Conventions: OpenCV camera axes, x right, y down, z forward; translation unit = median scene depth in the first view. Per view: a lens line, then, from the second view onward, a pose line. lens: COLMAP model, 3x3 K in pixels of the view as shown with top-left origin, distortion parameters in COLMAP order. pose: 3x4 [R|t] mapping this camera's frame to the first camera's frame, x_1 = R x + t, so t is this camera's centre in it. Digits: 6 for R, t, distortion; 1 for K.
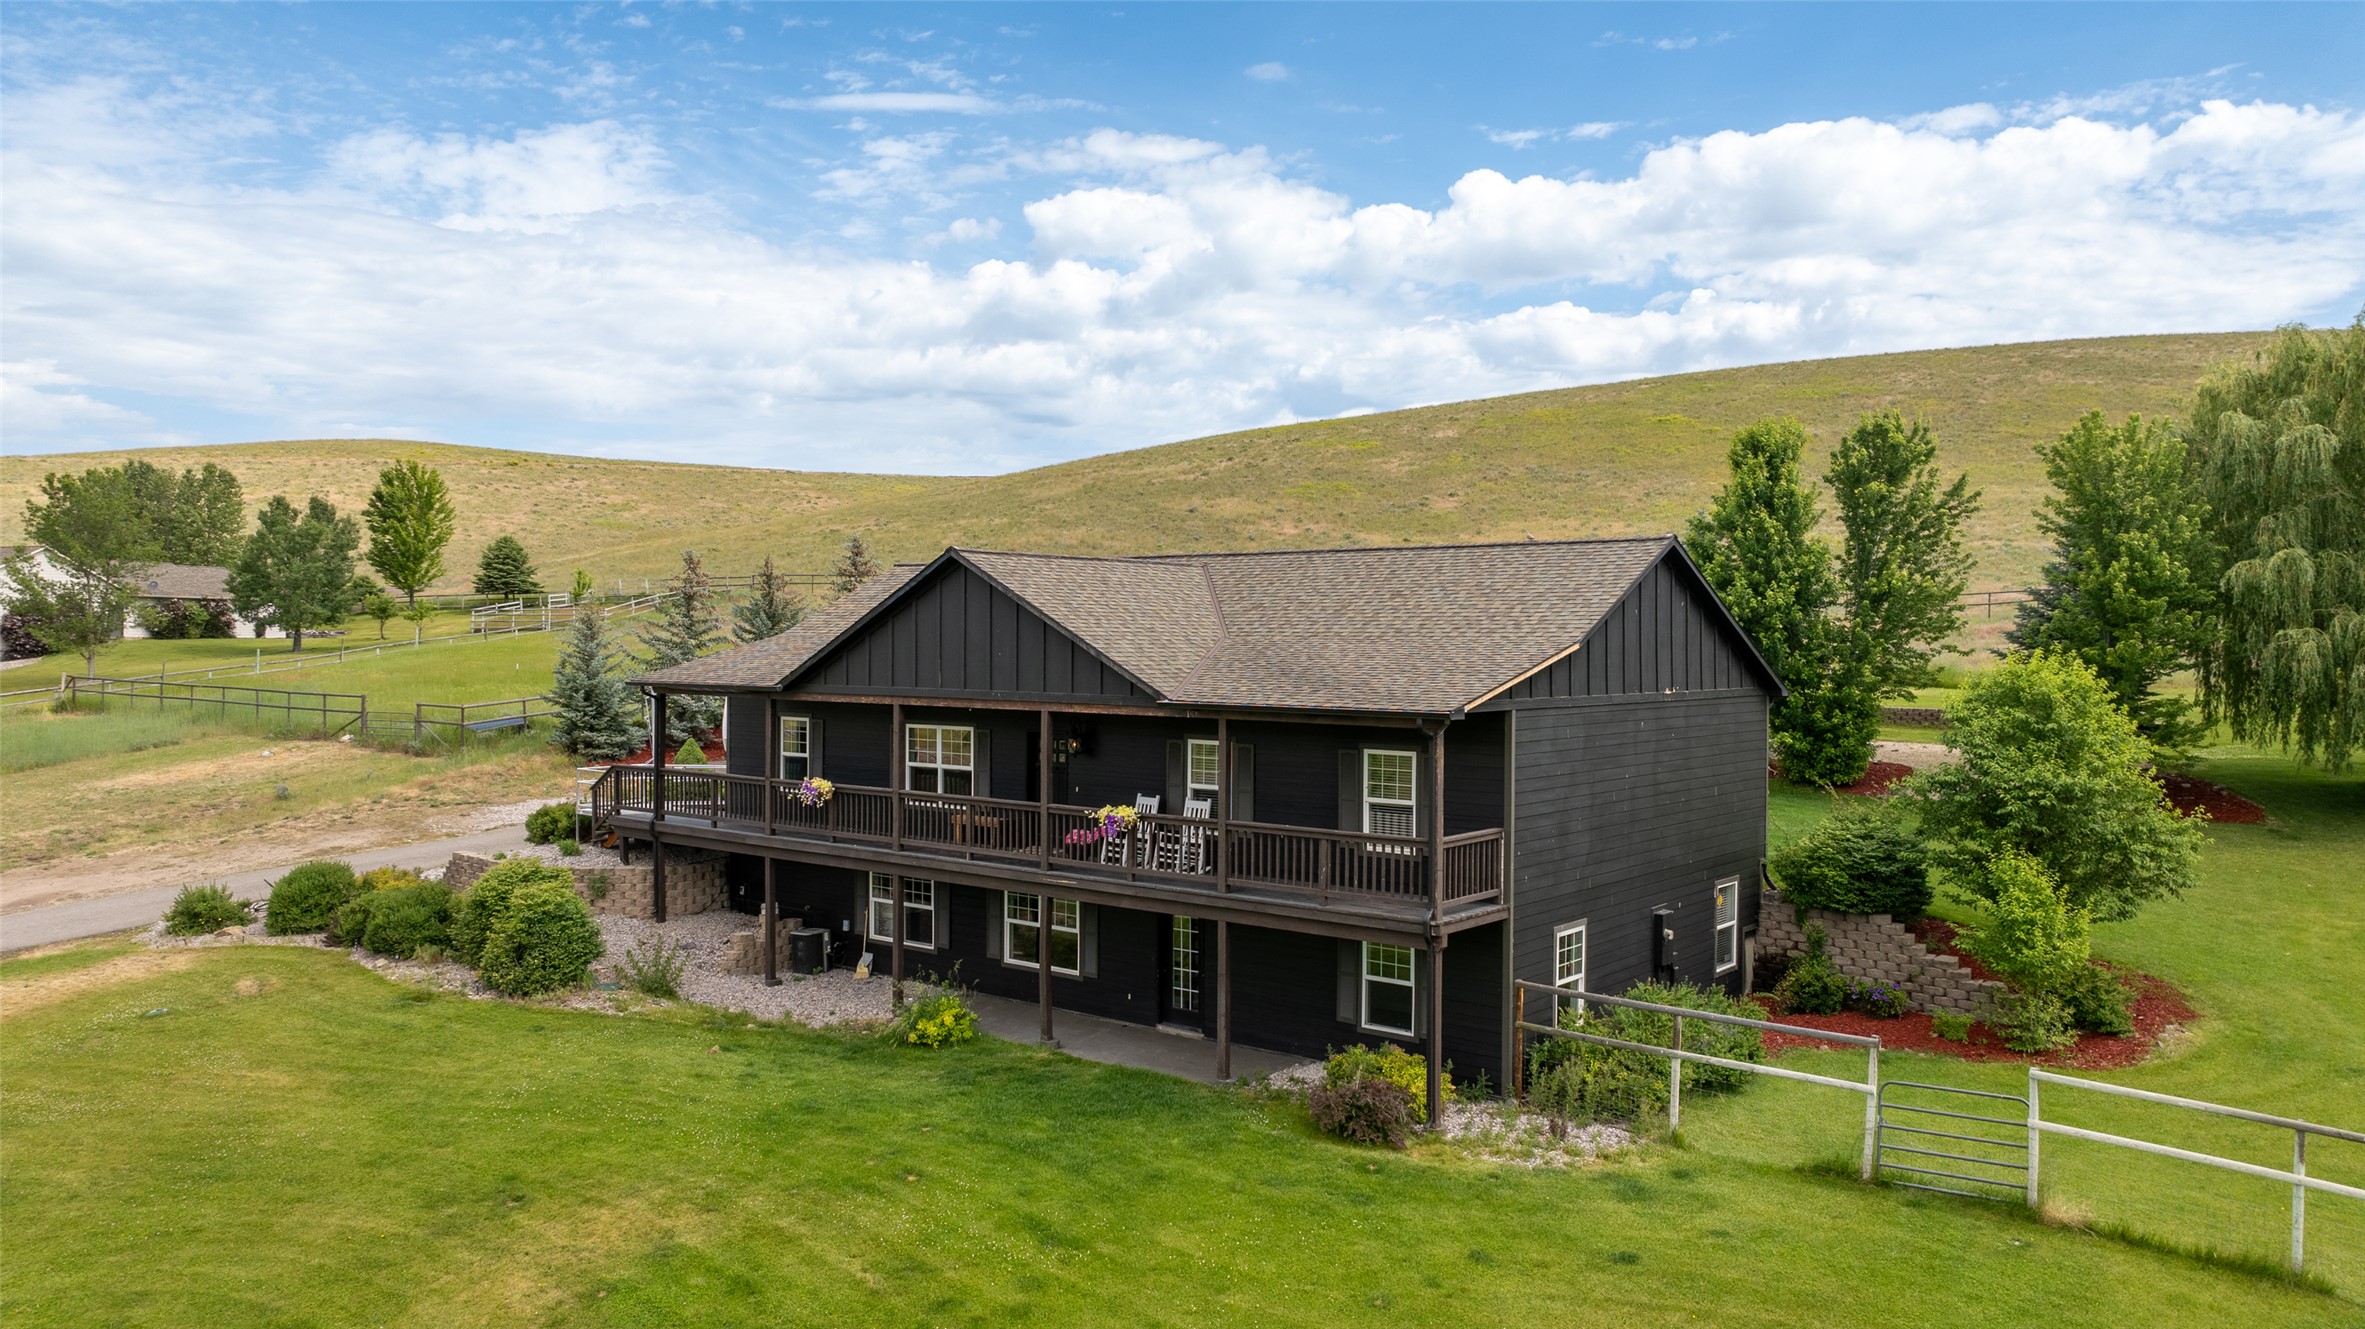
lens RADIAL K [[1664.7, 0, 1201.0], [0, 1664.7, 667.5], [0, 0, 1]] dist [-0.036792, 0.035065]
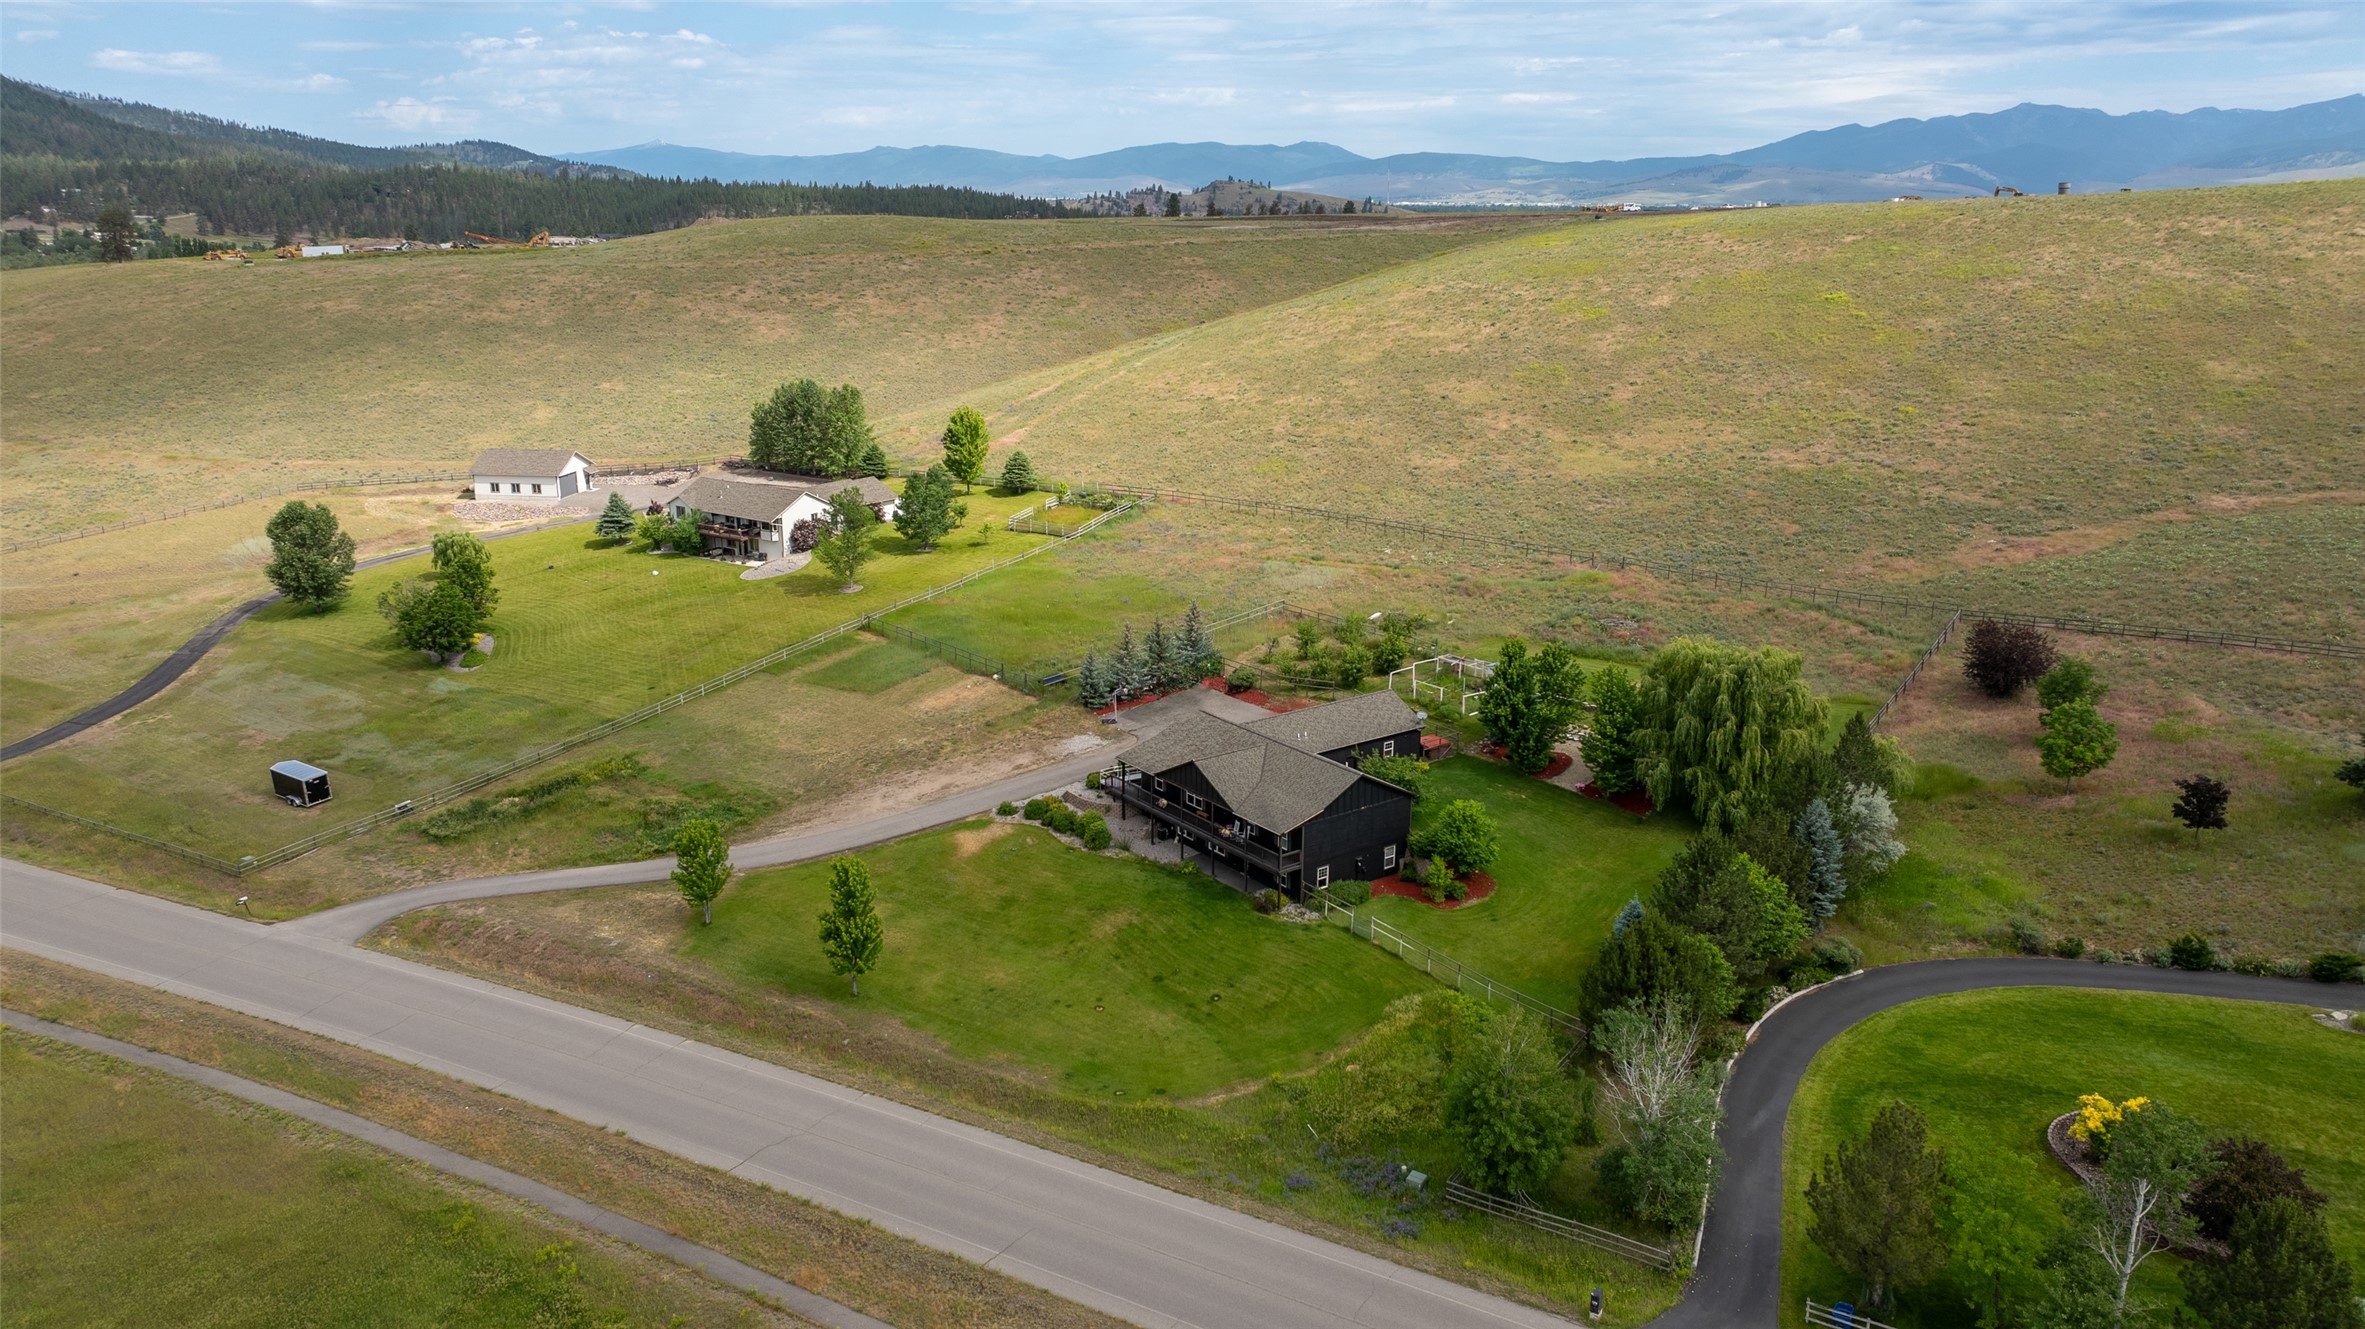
lens RADIAL K [[1664.7, 0, 1179.6], [0, 1664.7, 655.8], [0, 0, 1]] dist [-0.036792, 0.035065]
pose [[0.967101, 0.061931, -0.246740, 0.832111], [0.001527, 0.968484, 0.249073, -1.367276], [0.254389, -0.241255, 0.936527, -2.854495]]
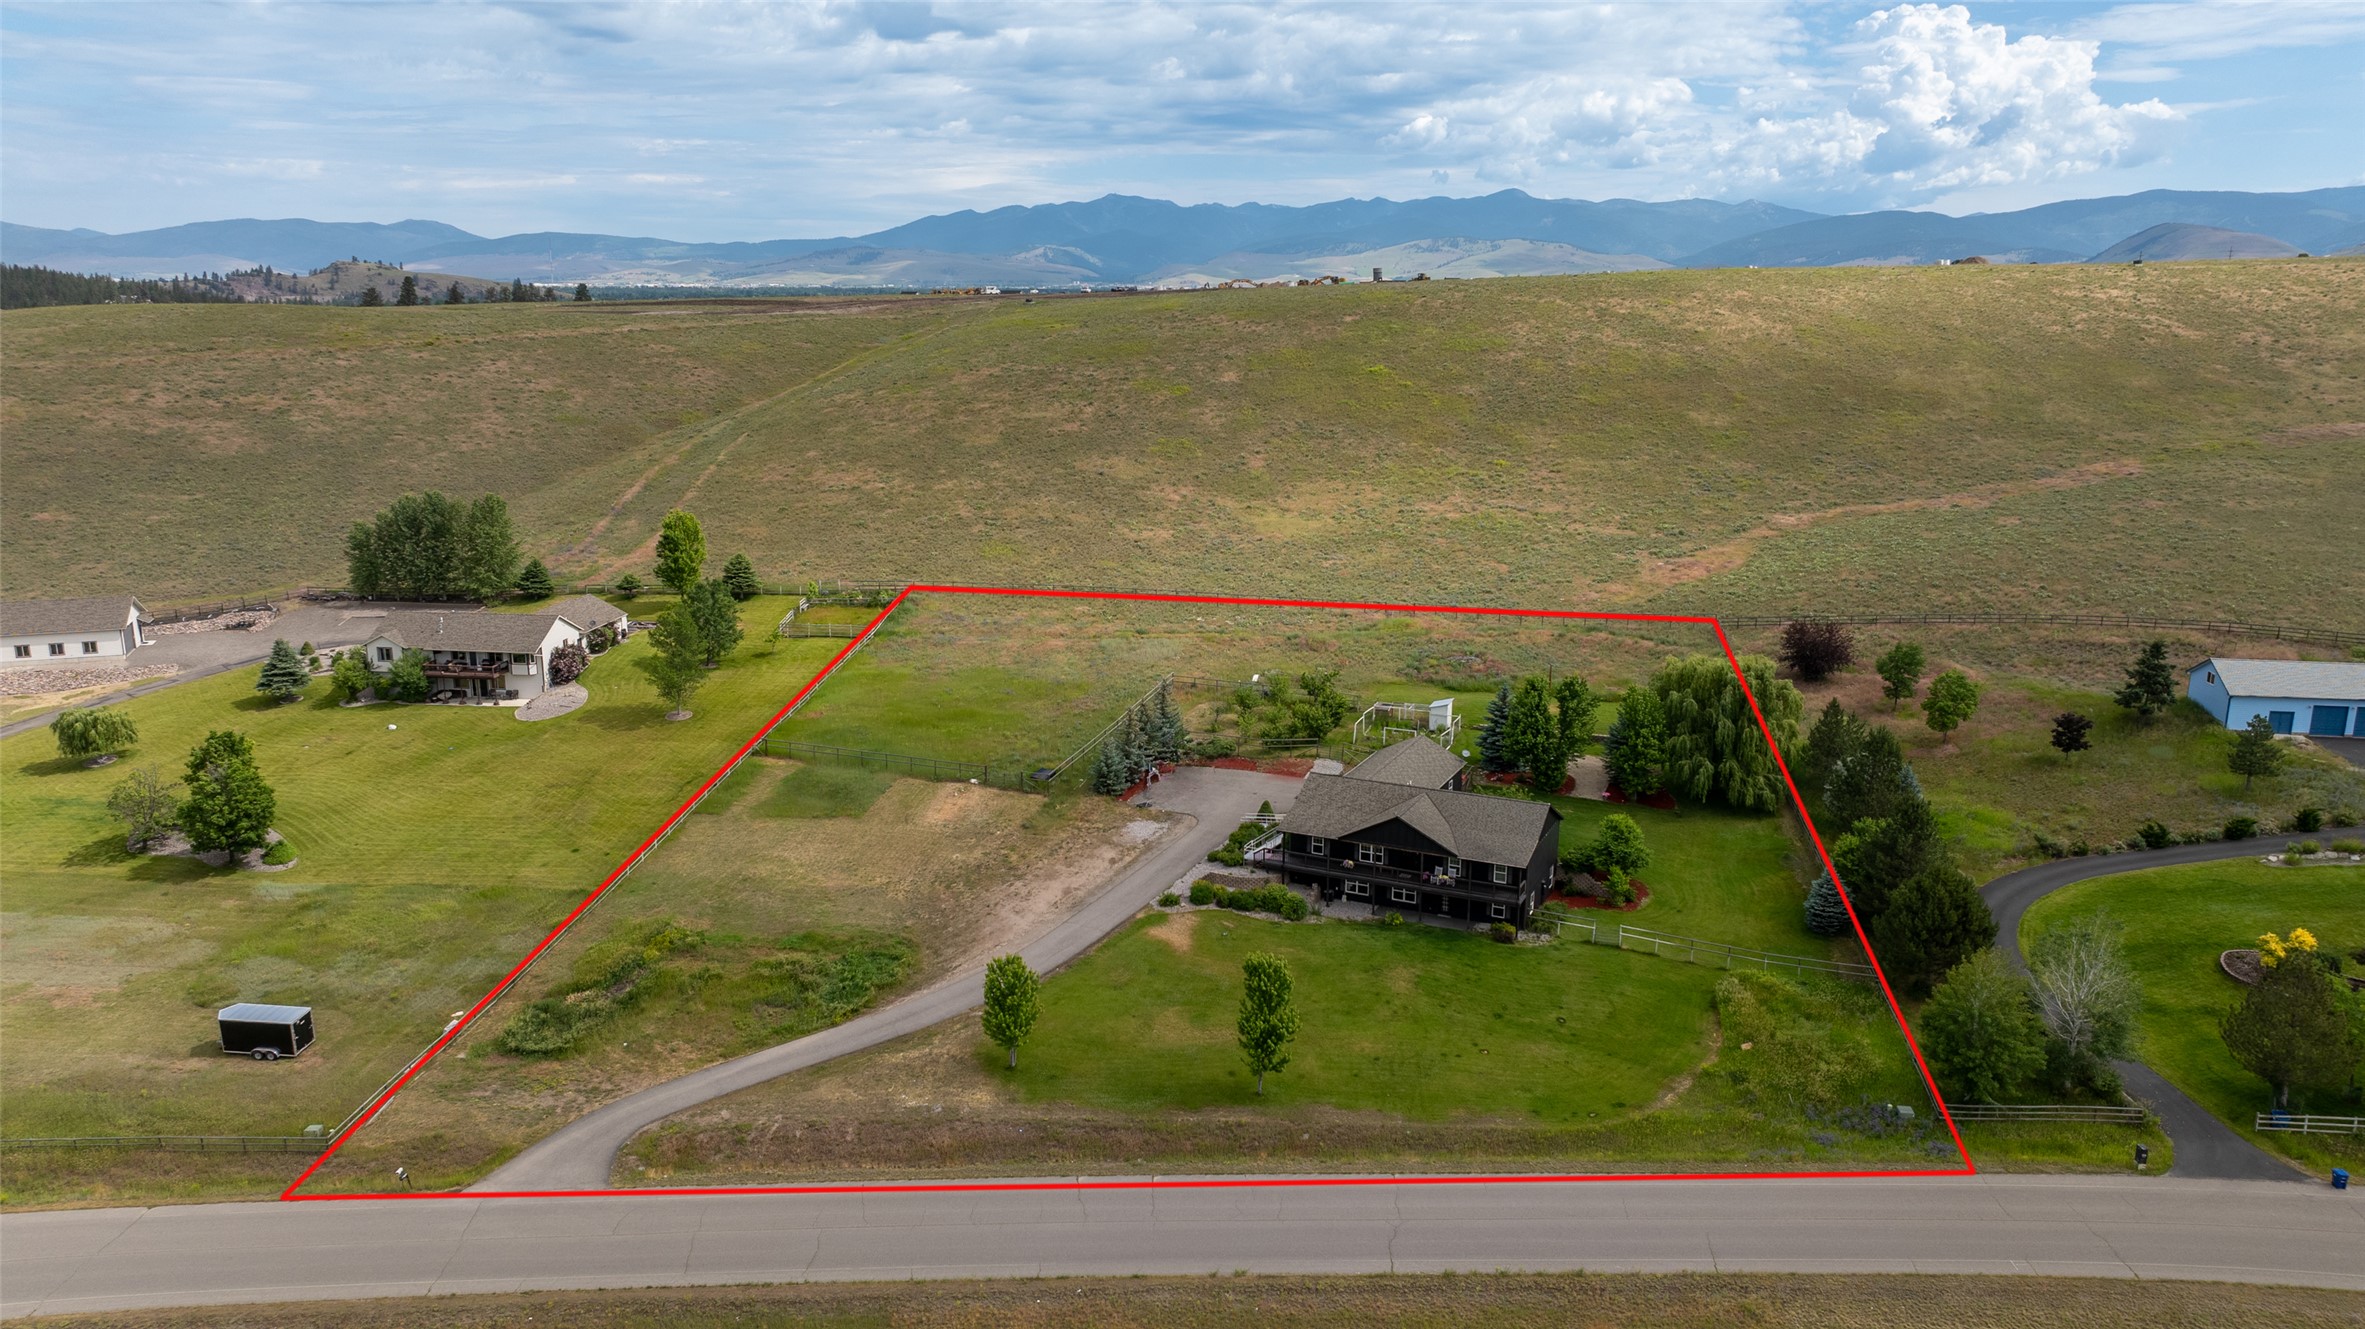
lens RADIAL K [[1664.7, 0, 1174.4], [0, 1664.7, 666.3], [0, 0, 1]] dist [-0.036792, 0.035065]
pose [[0.971955, -0.056503, 0.228278, -1.716908], [0.006909, 0.977149, 0.212445, -1.407386], [-0.235065, -0.204910, 0.950135, -2.980394]]
